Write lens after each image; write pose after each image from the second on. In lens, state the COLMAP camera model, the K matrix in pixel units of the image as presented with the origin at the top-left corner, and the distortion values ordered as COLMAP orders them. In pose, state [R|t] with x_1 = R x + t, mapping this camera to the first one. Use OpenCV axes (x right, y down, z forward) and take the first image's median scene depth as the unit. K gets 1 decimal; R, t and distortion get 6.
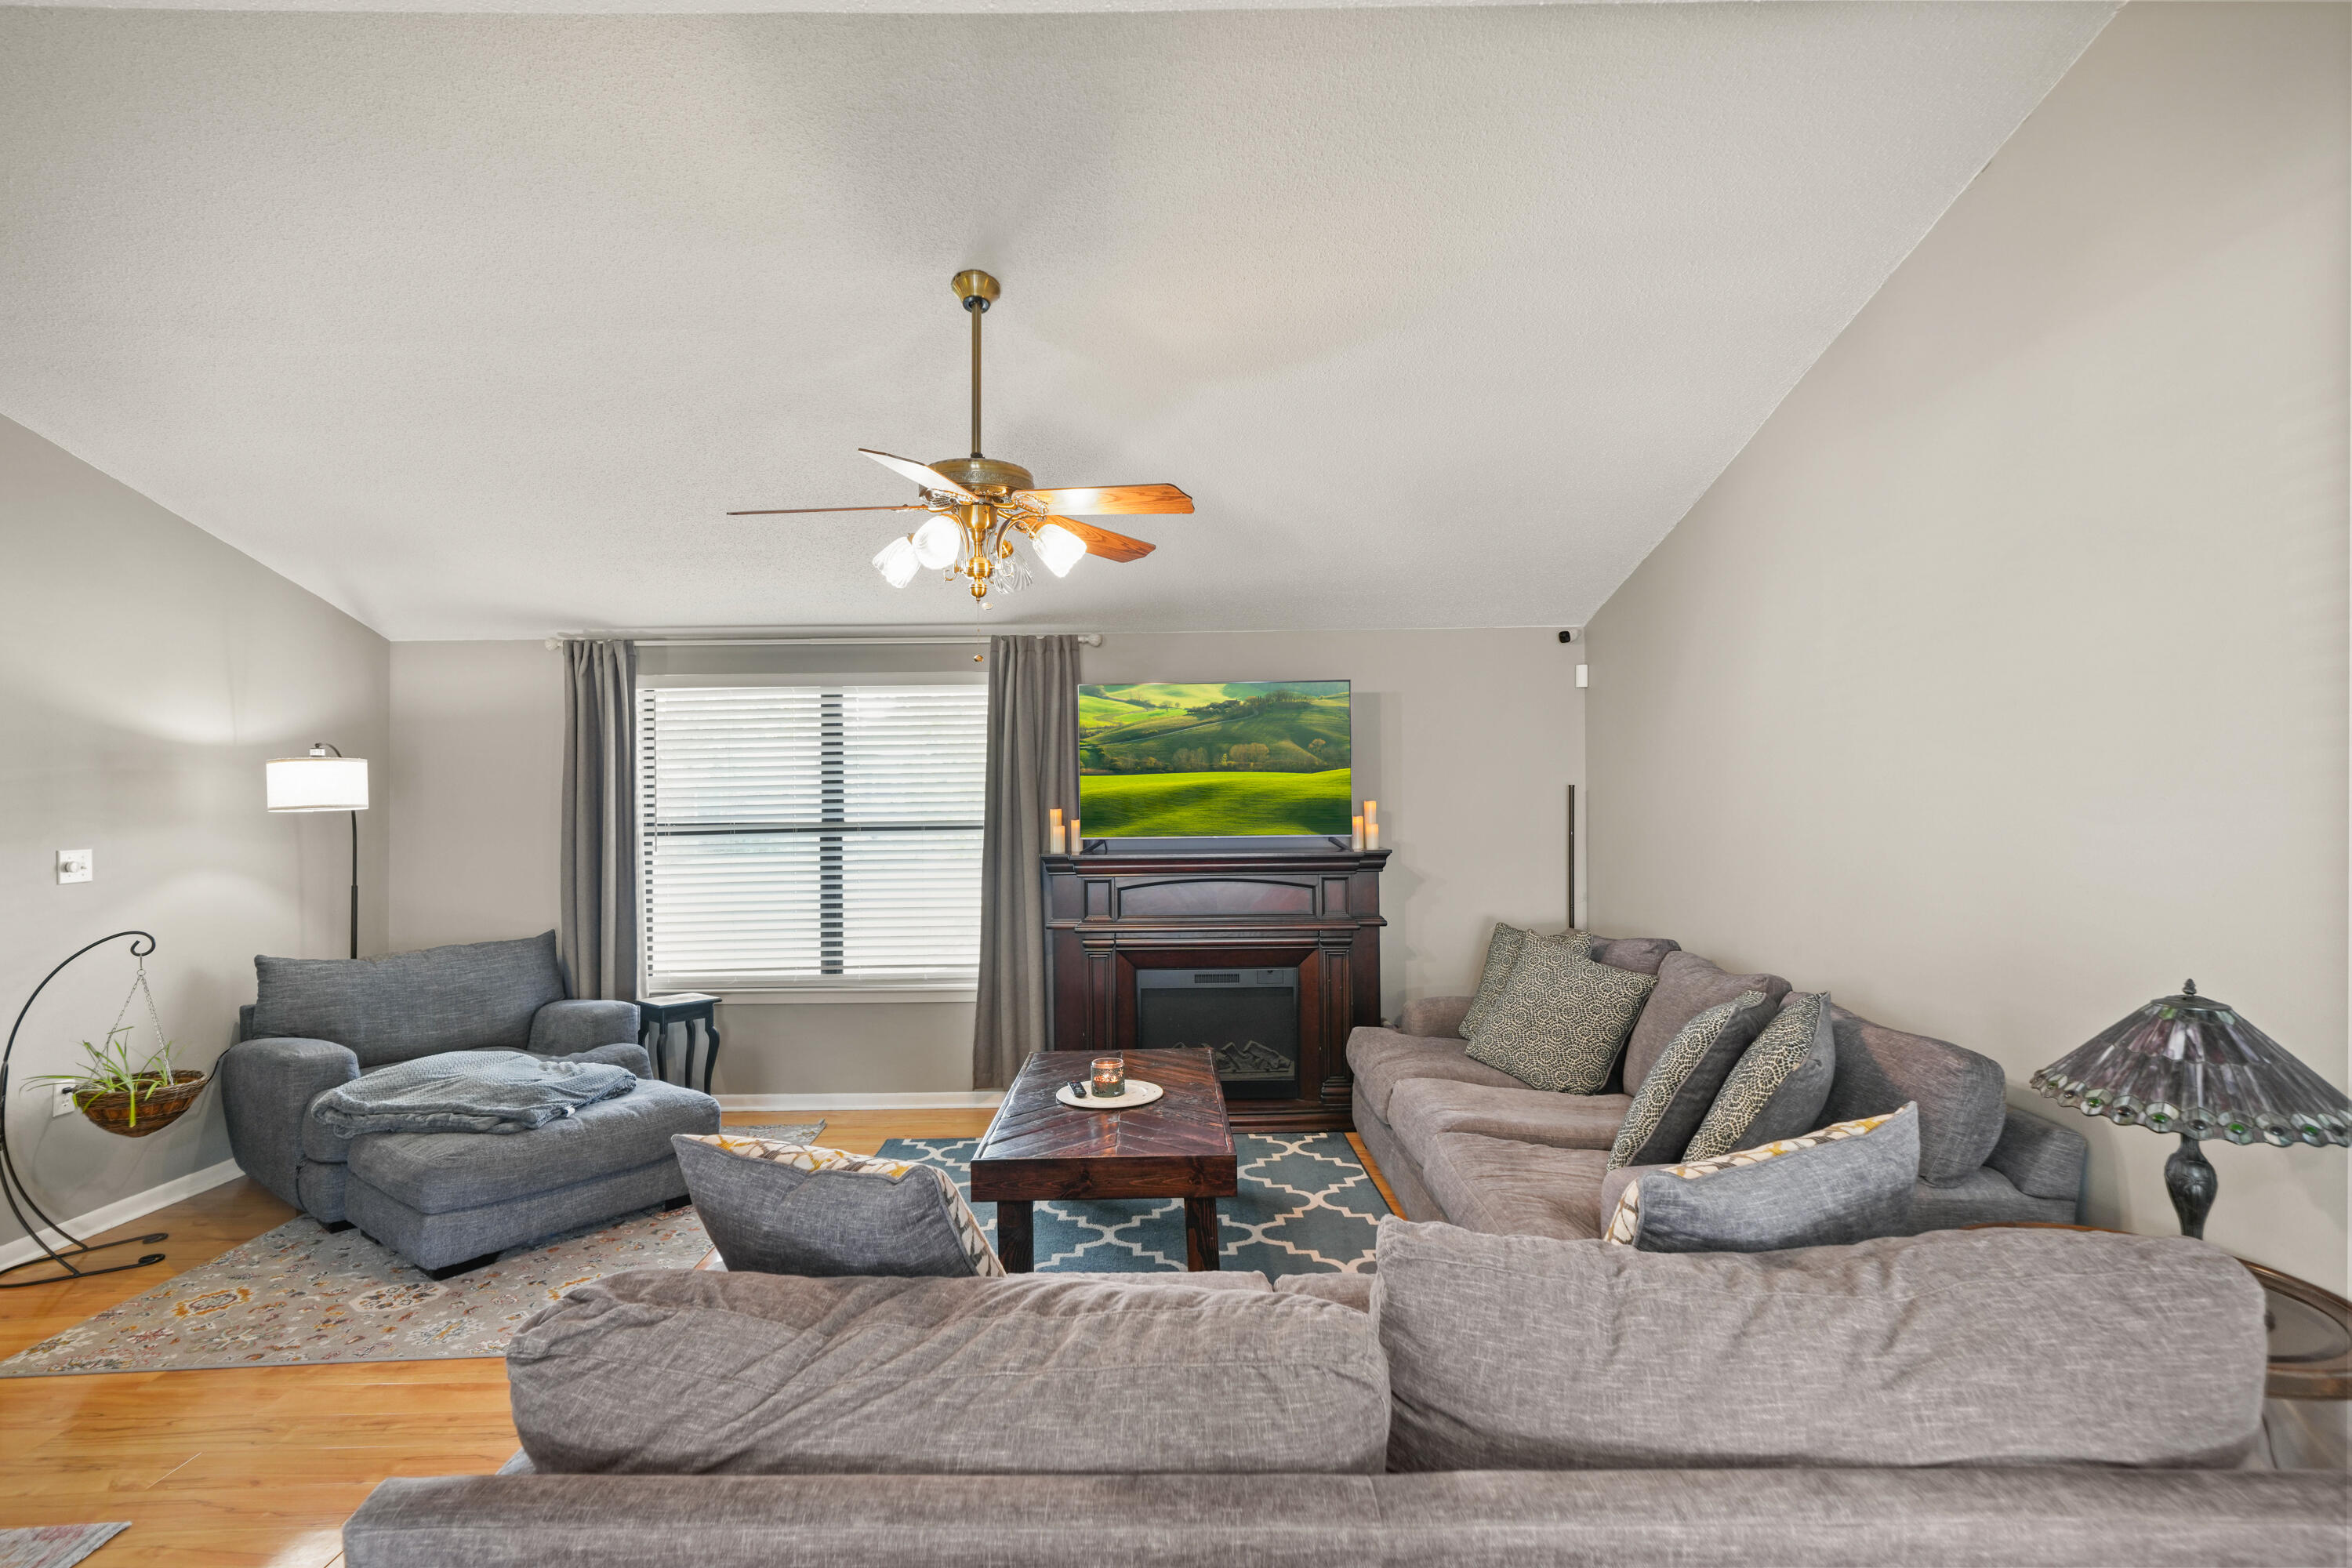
lens RADIAL K [[1101.2, 0, 1144.5], [0, 1101.2, 792.2], [0, 0, 1]] dist [0.014972, 0.001551]
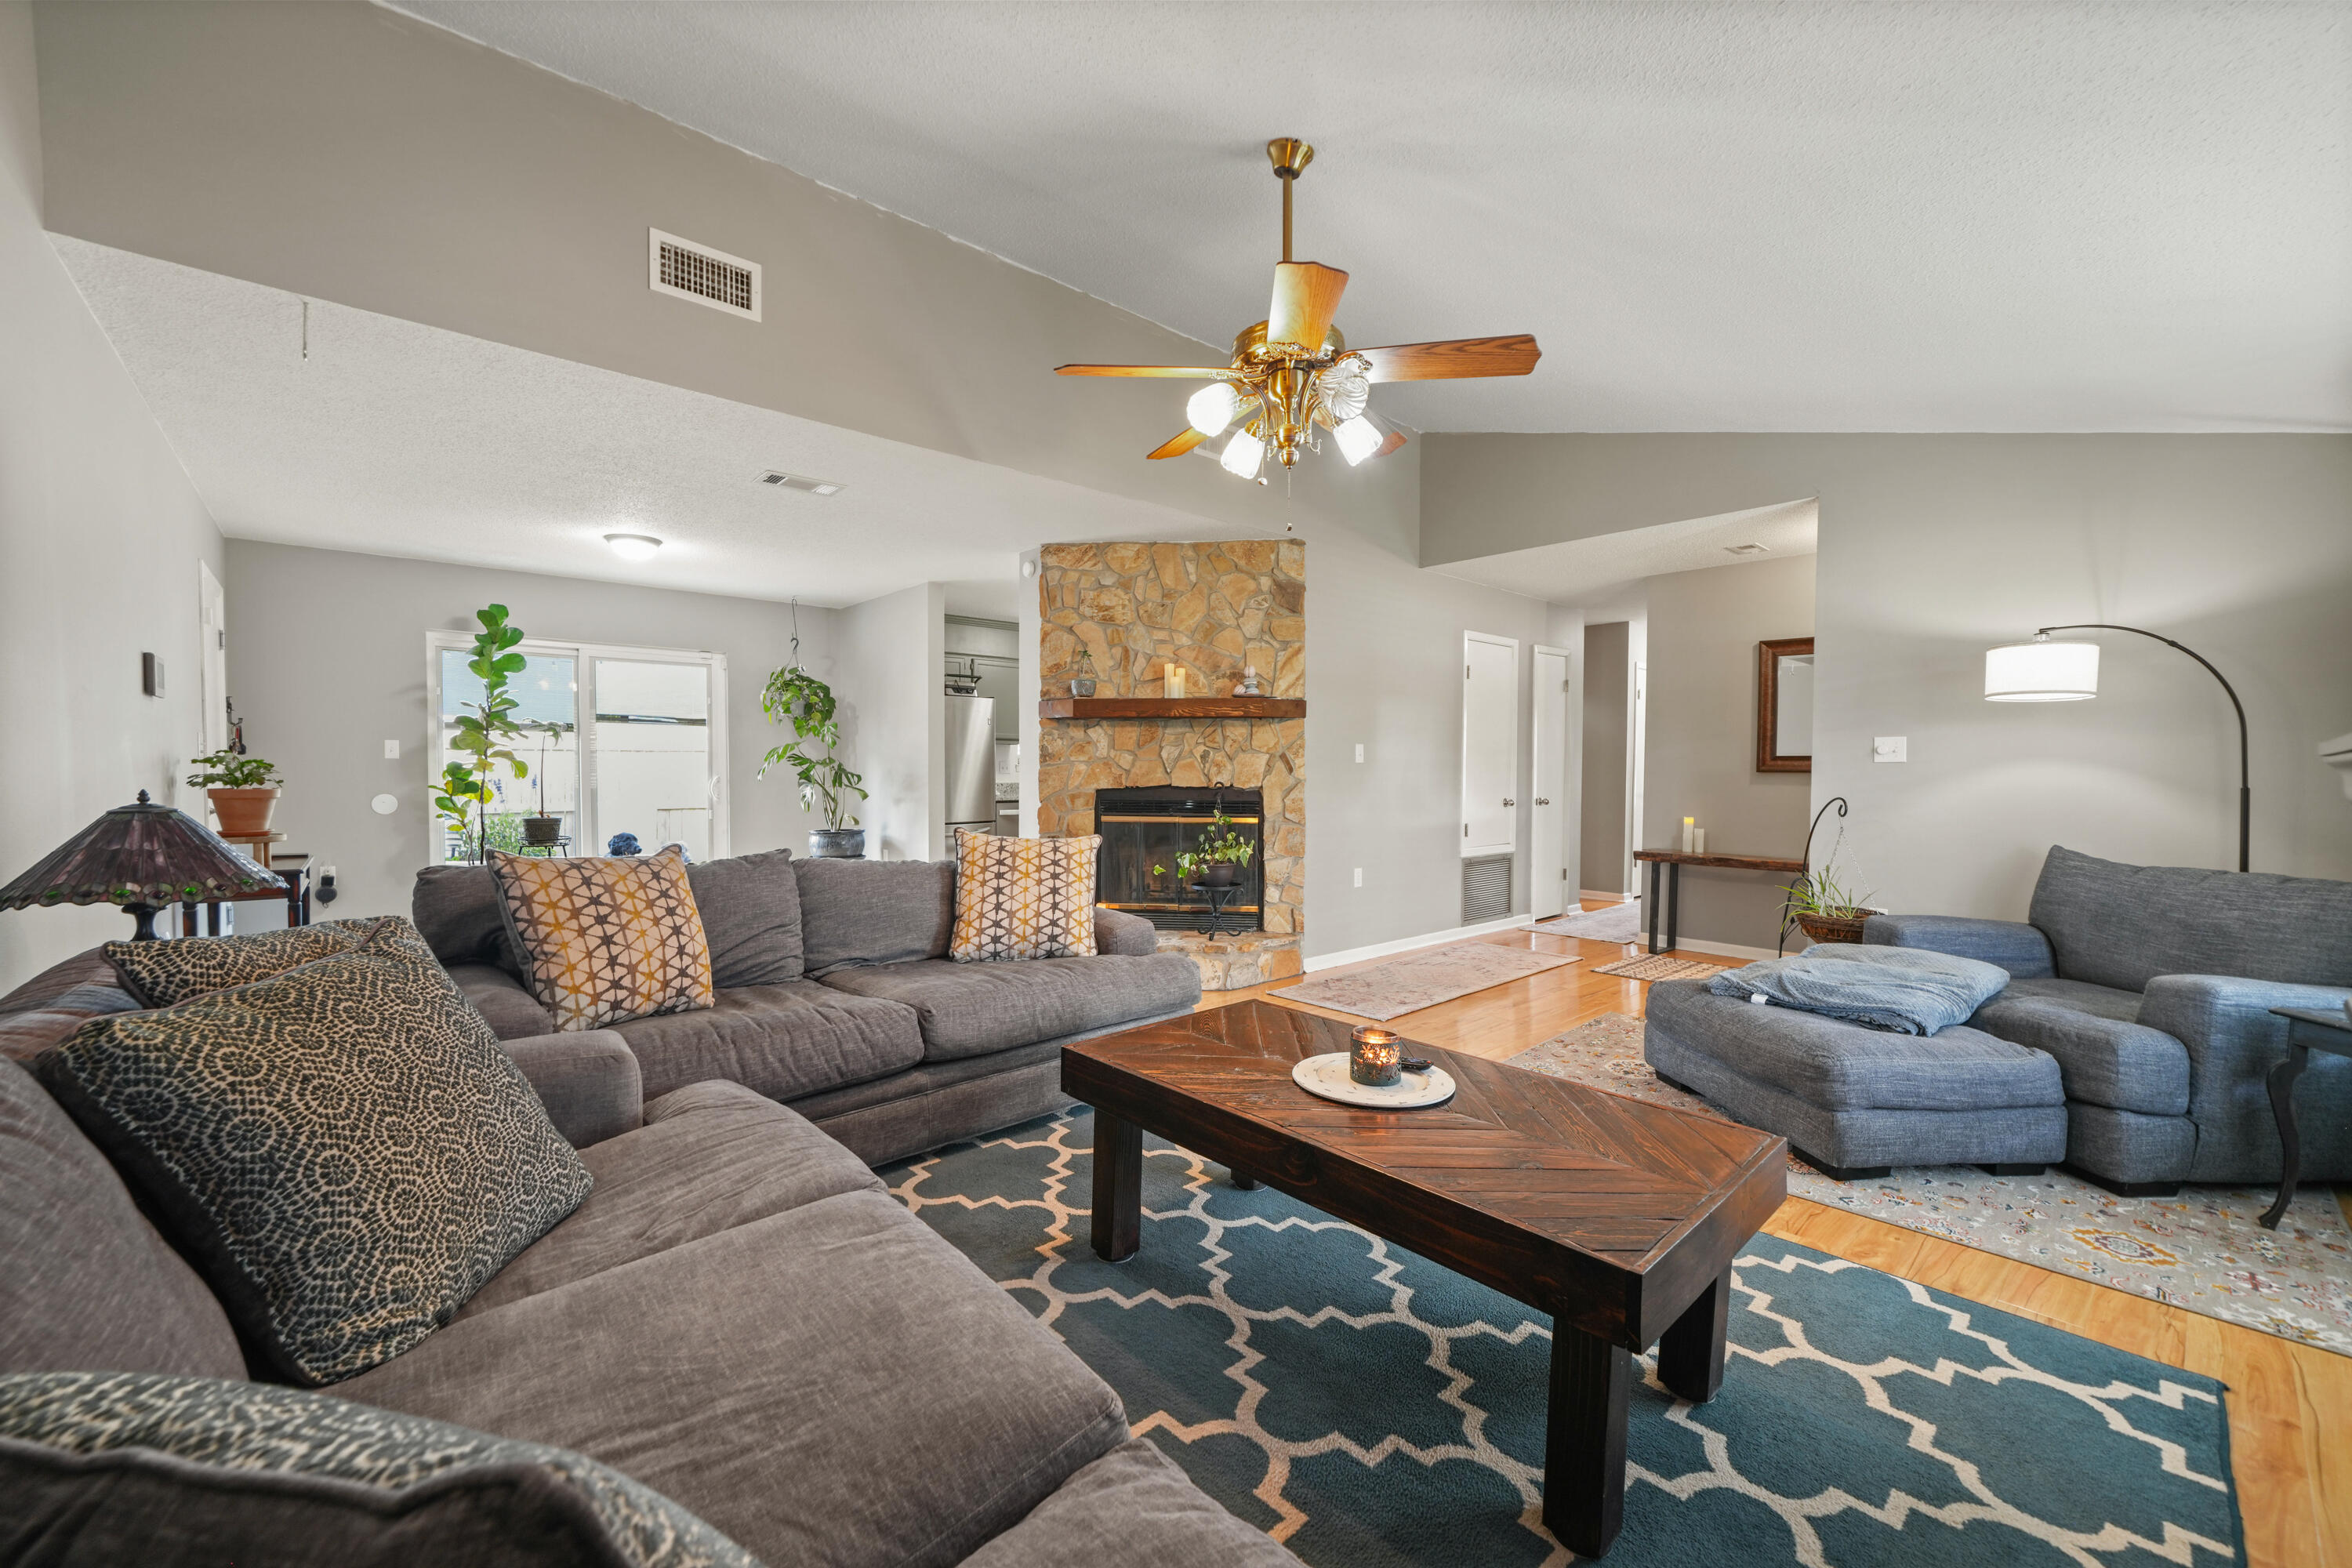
lens RADIAL K [[937.5, 0, 1179.6], [0, 937.5, 788.2], [0, 0, 1]] dist [-0.000064, -0.000049]
pose [[-0.721821, 0.025097, -0.691624, 0.313267], [0.012041, 0.999646, 0.023707, 0.057831], [0.691975, 0.008784, -0.721868, 0.938910]]
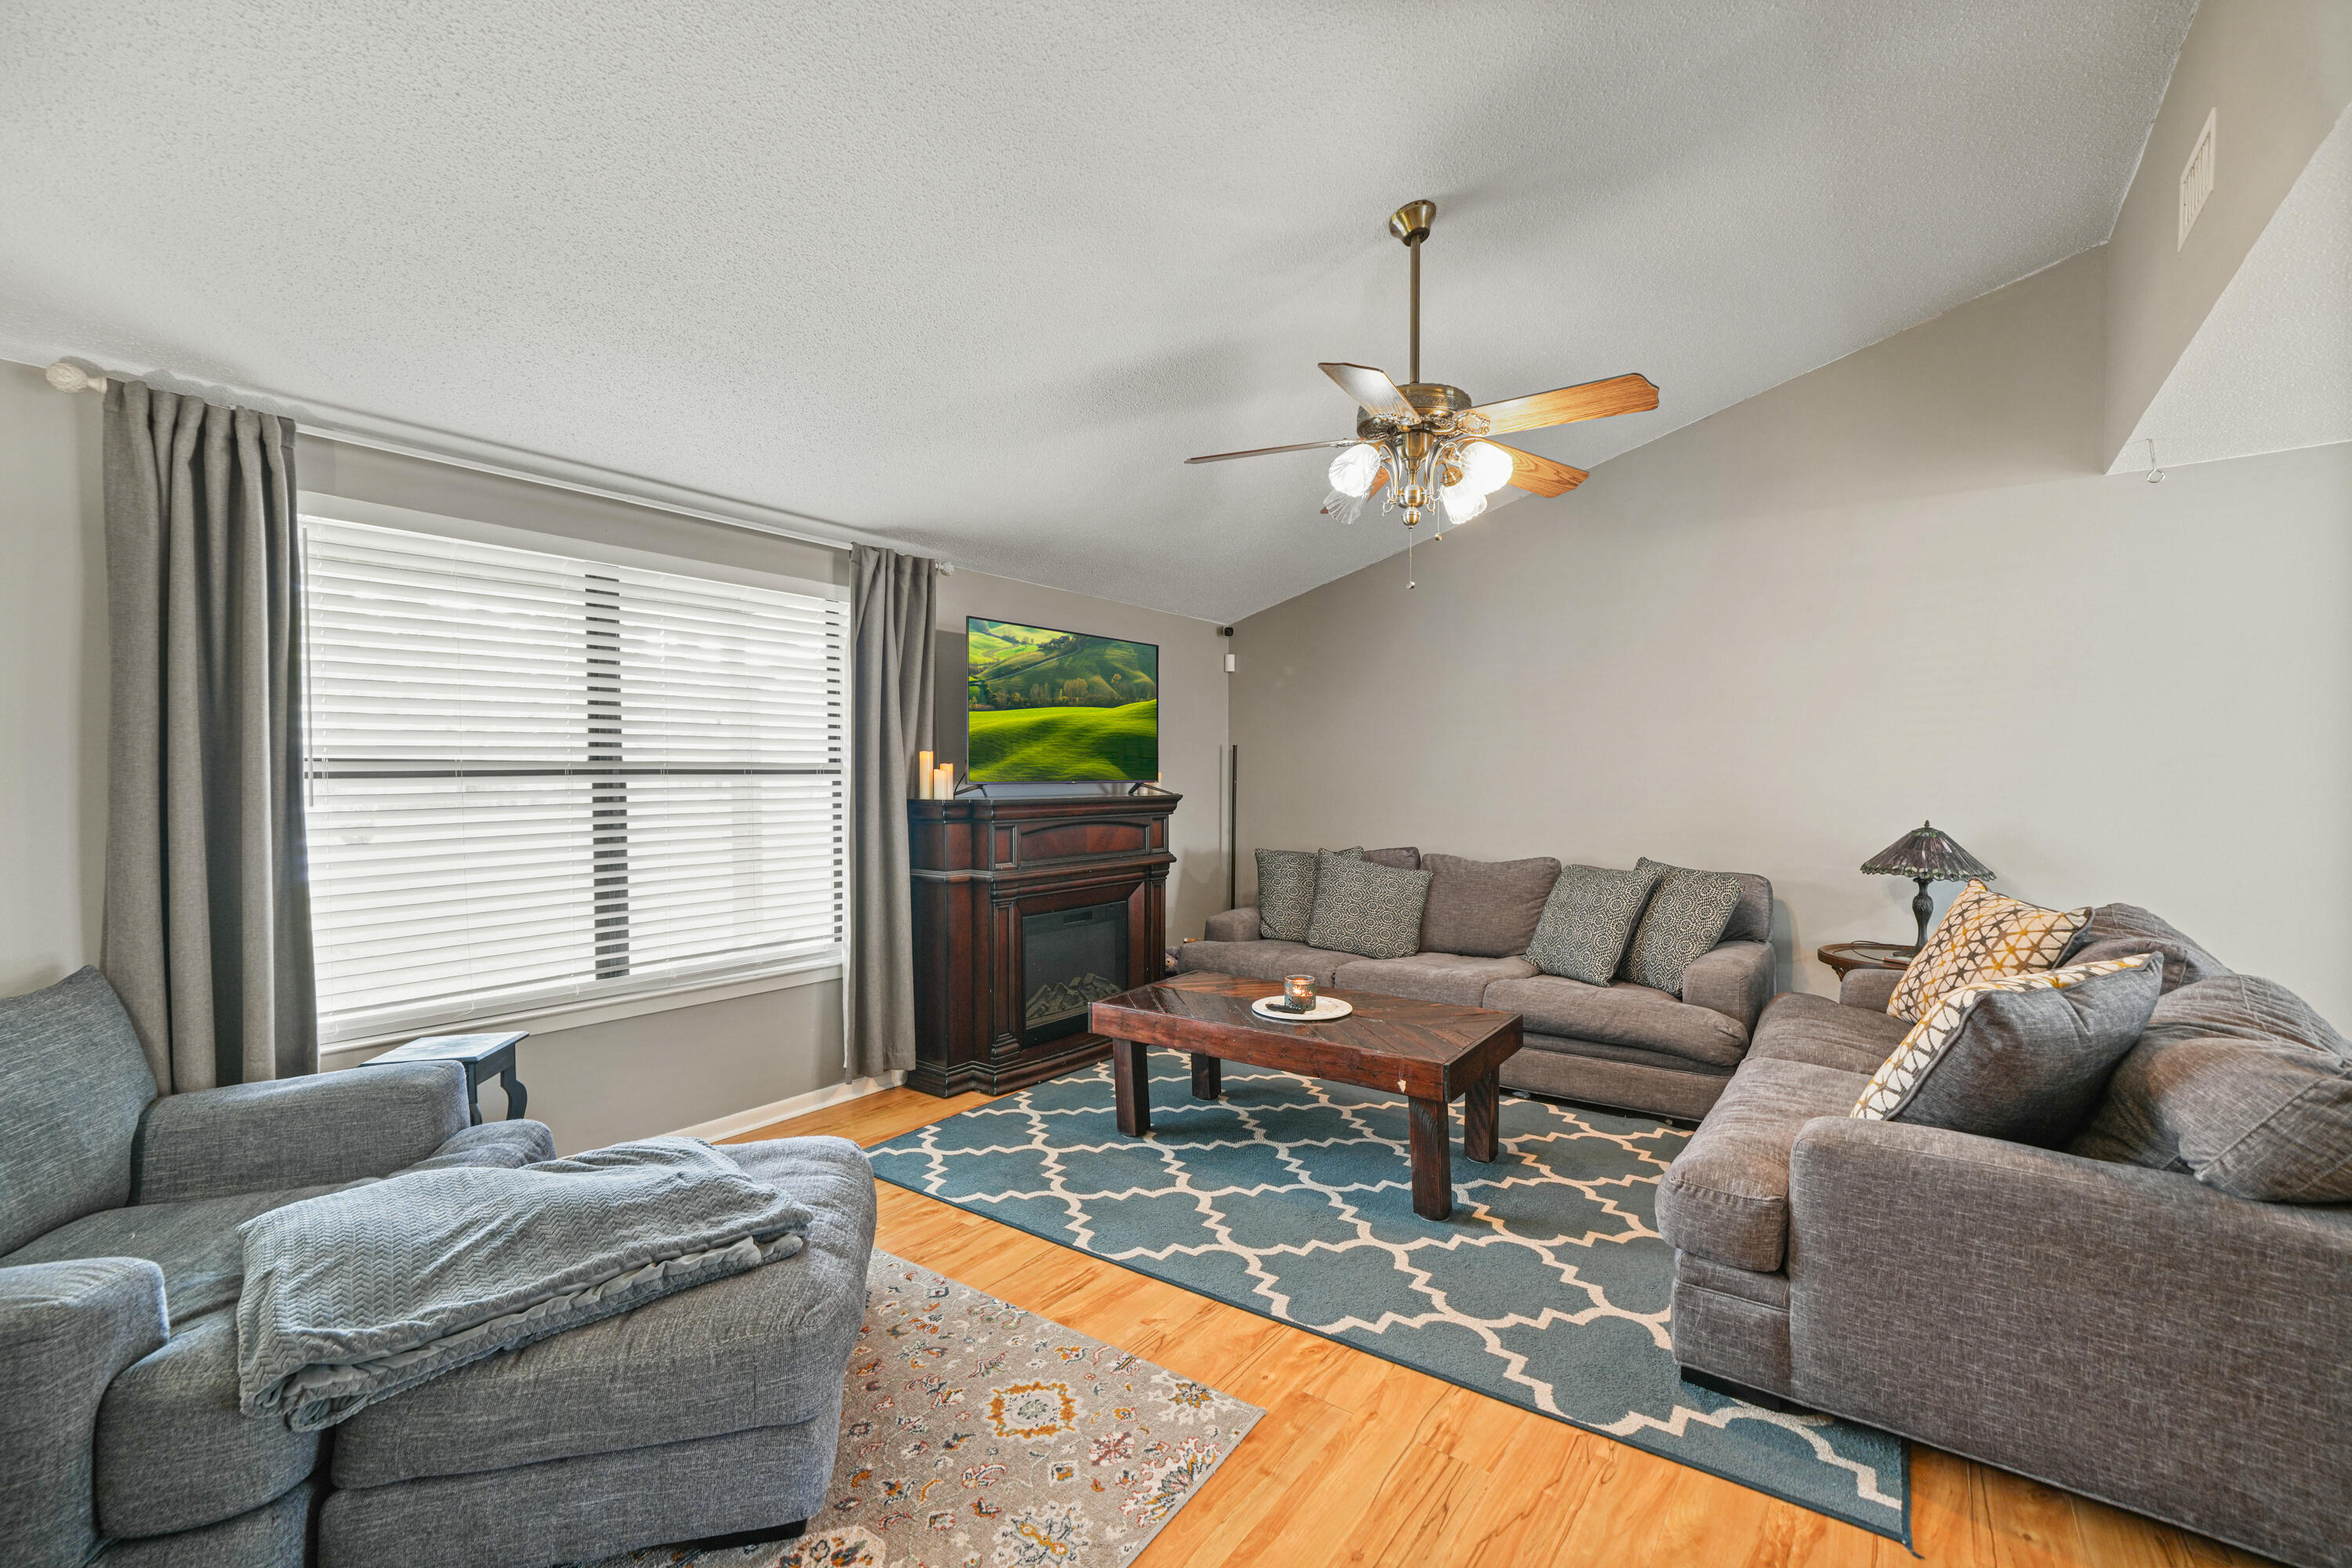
lens RADIAL K [[986.2, 0, 1145.0], [0, 986.2, 792.1], [0, 0, 1]] dist [0.002480, 0.000244]
pose [[0.604778, -0.004645, 0.796381, -0.633767], [-0.018797, 0.999621, 0.020105, 0.030435], [-0.796172, -0.027129, 0.604461, 0.382999]]
